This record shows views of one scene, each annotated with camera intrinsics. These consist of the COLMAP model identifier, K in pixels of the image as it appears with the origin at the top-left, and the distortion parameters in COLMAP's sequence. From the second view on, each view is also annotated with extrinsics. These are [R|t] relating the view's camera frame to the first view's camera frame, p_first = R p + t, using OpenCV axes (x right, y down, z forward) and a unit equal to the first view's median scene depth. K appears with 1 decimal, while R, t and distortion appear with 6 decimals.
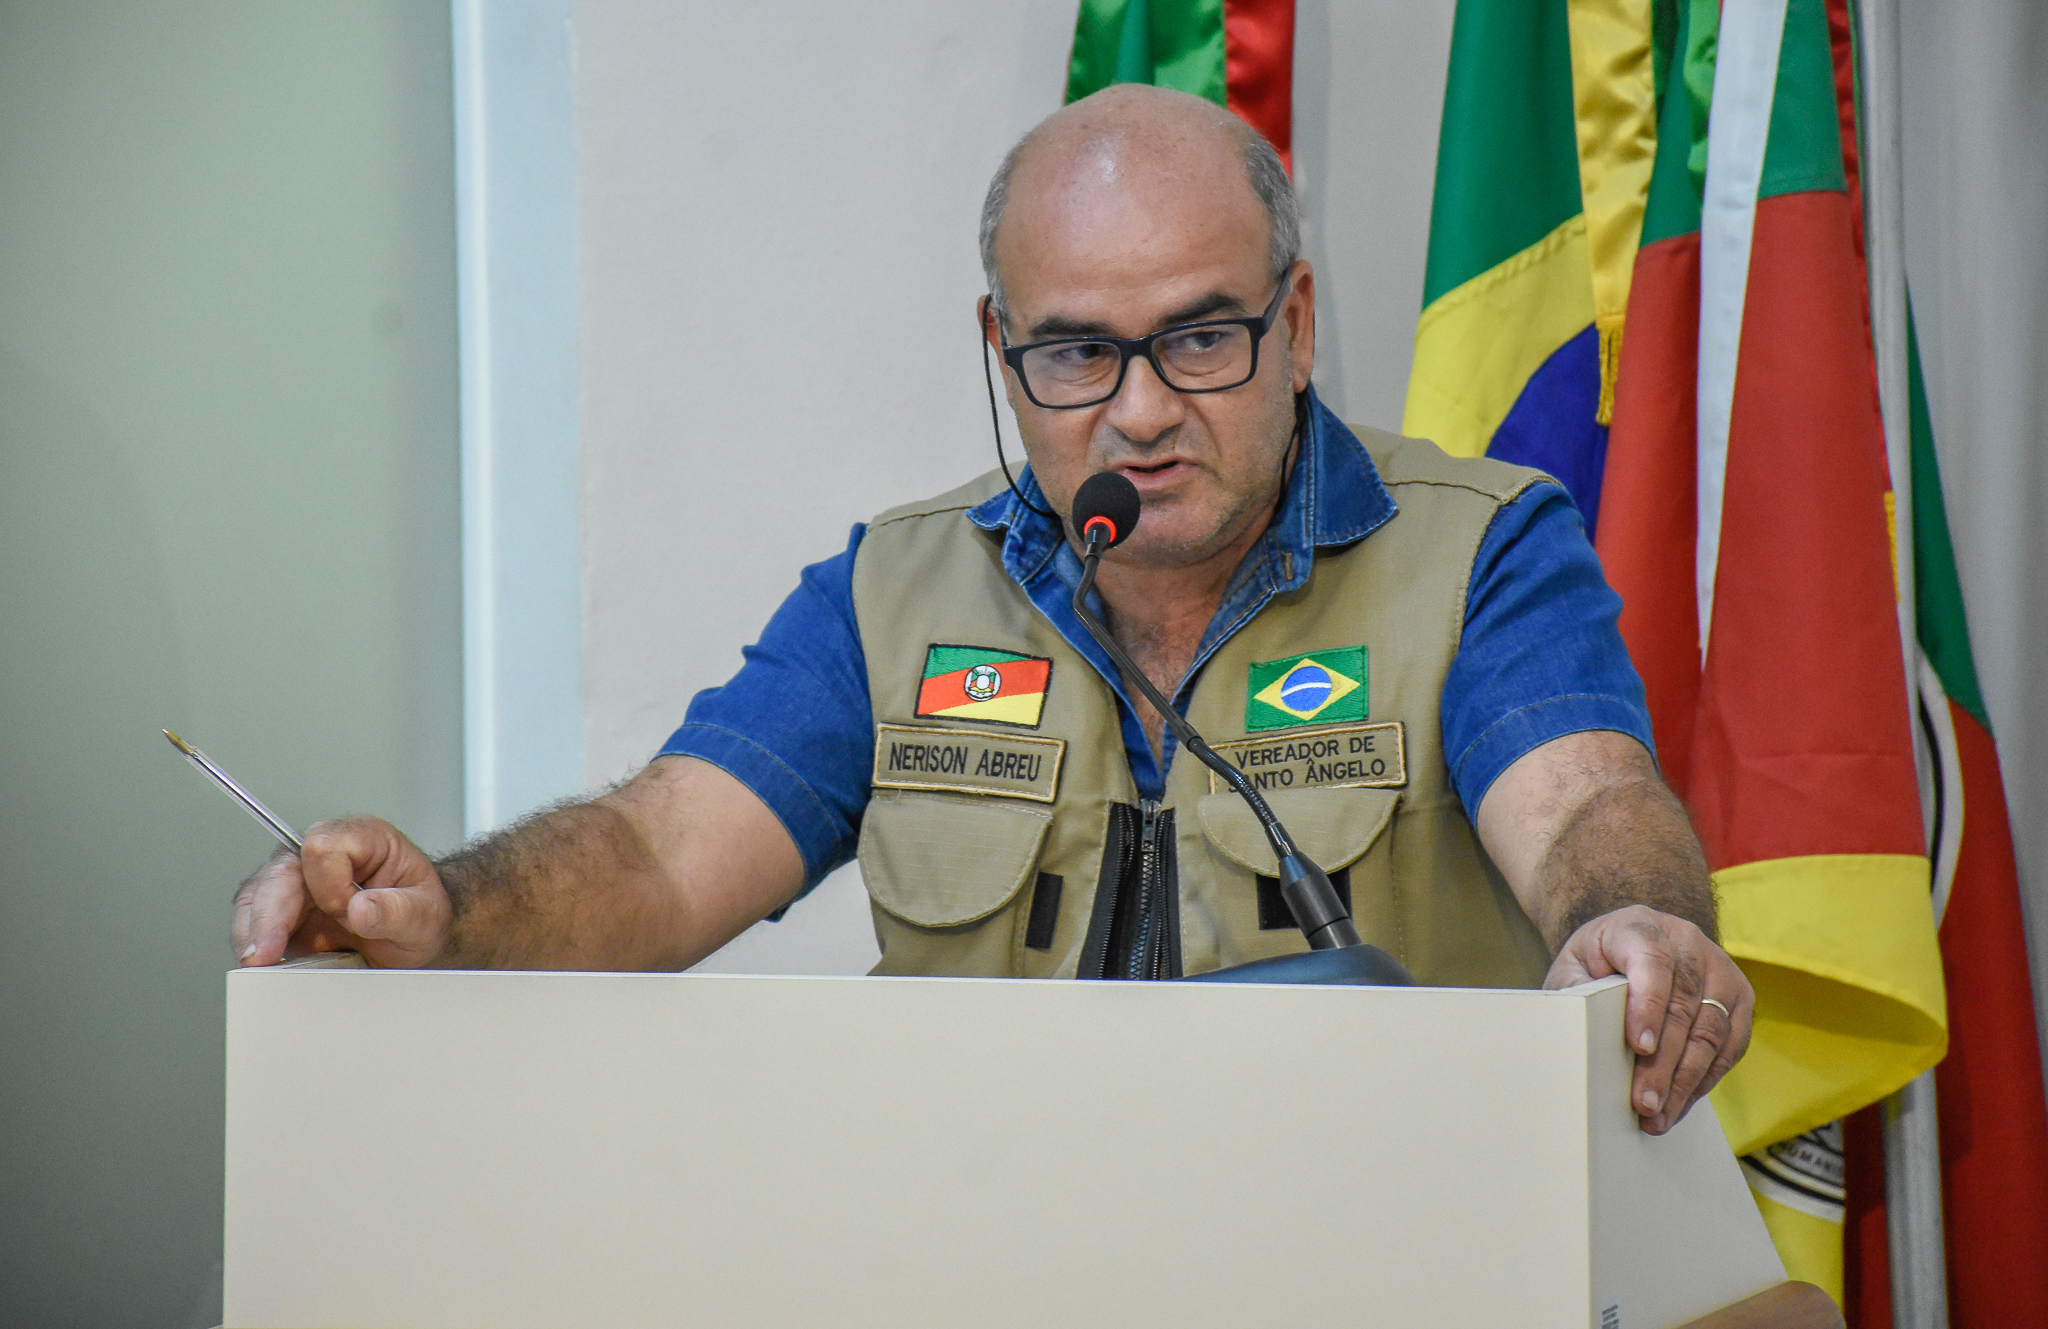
lens RADIAL K [[12237.9, 0, 1040.5], [0, 12237.9, 678.3], [0, 0, 1]] dist [3.836327, 0.000000]
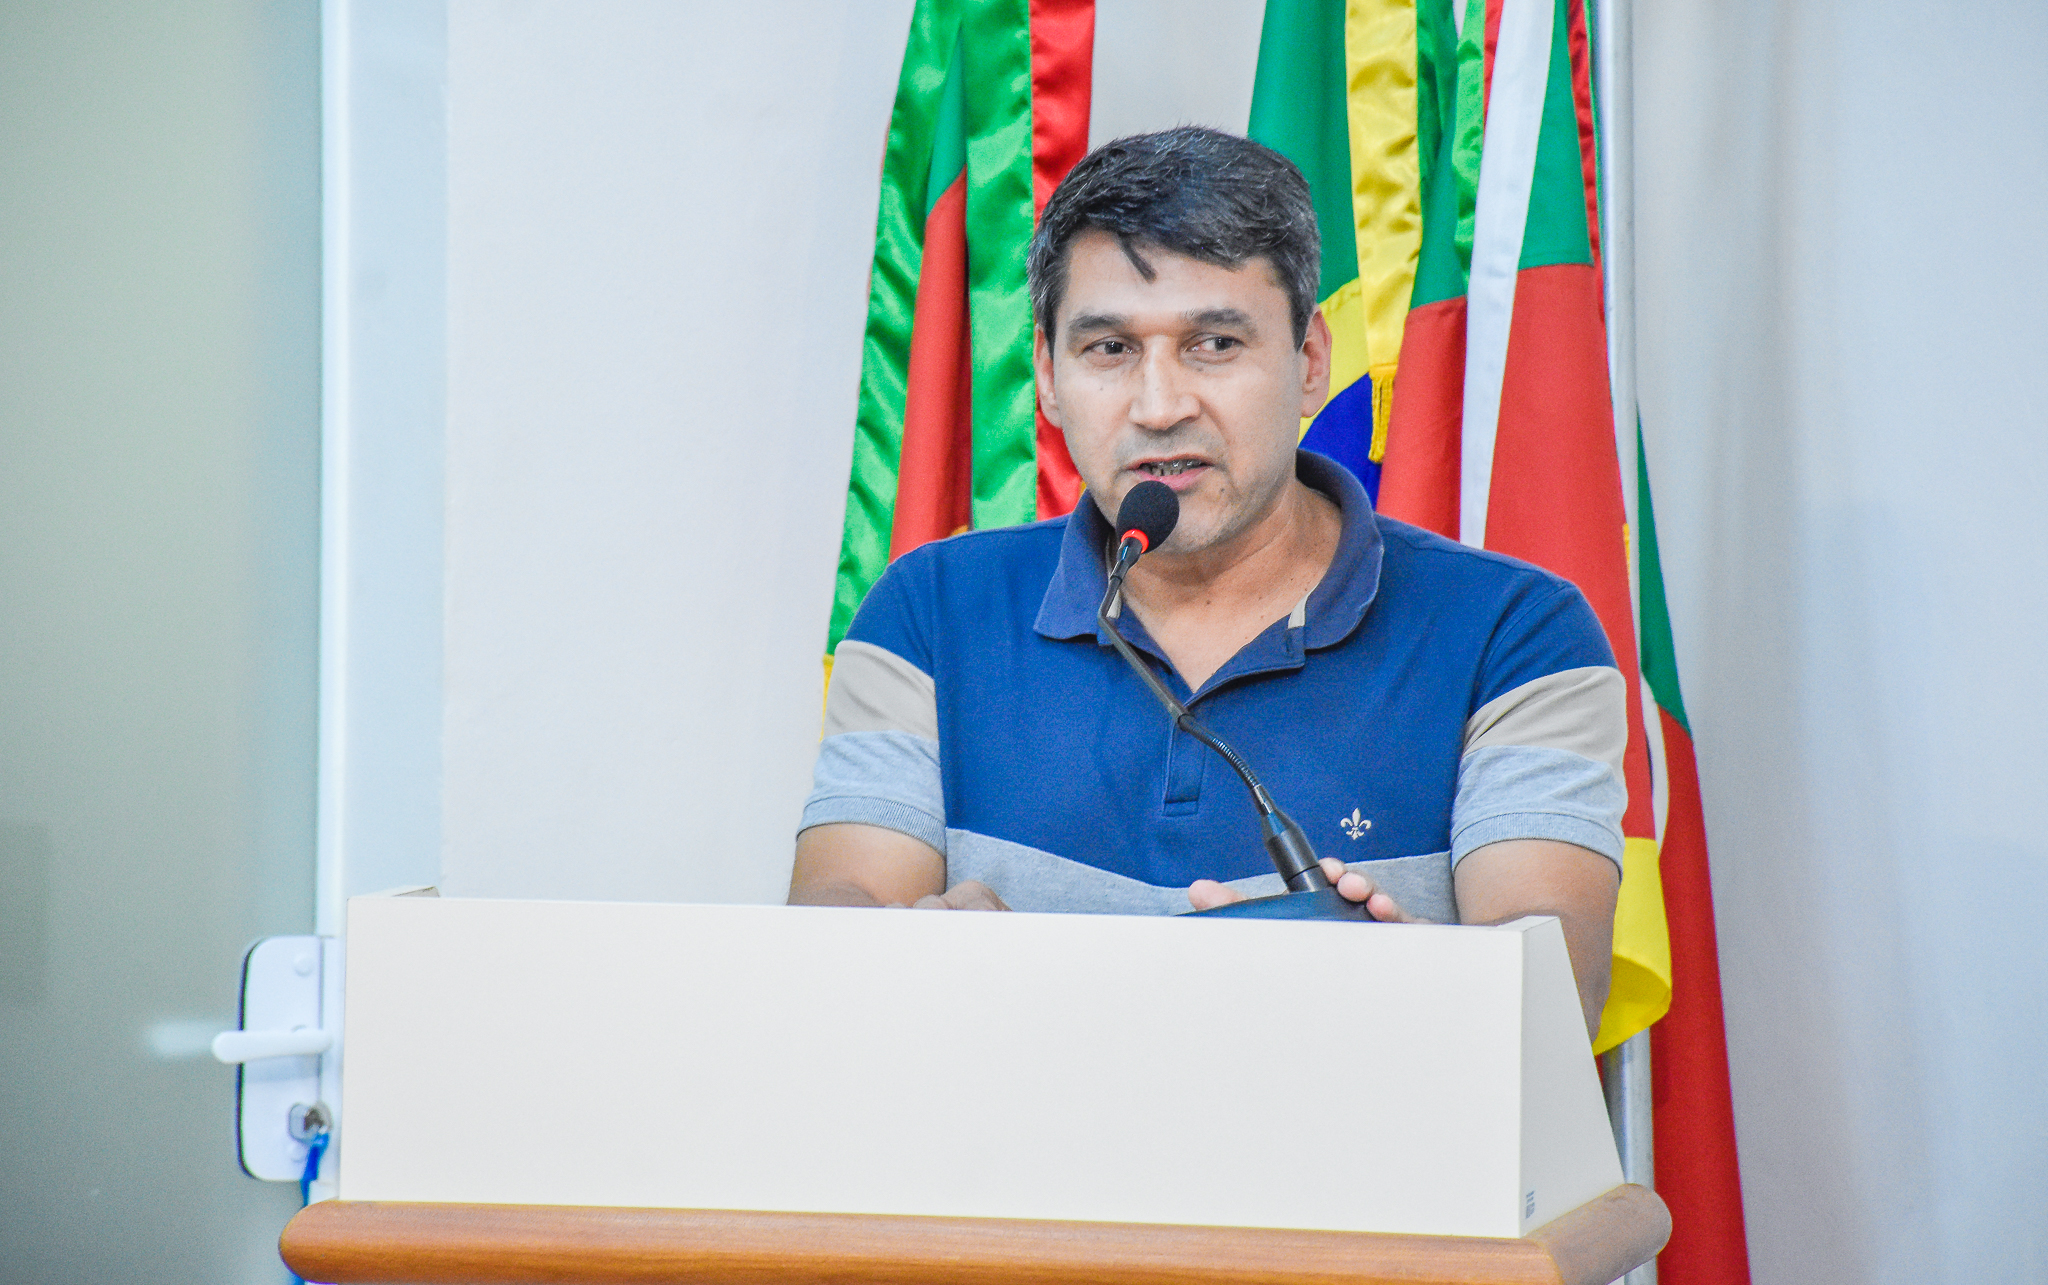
lens RADIAL K [[14073.9, 0, 1018.1], [0, 14073.9, 659.9], [0, 0, 1]] dist [5.111342, 0.000000]
pose [[0.995074, 0.016177, 0.097801, -0.115772], [-0.015347, 0.999840, -0.009225, 0.010524], [-0.097935, 0.007679, 0.995163, -0.303686]]
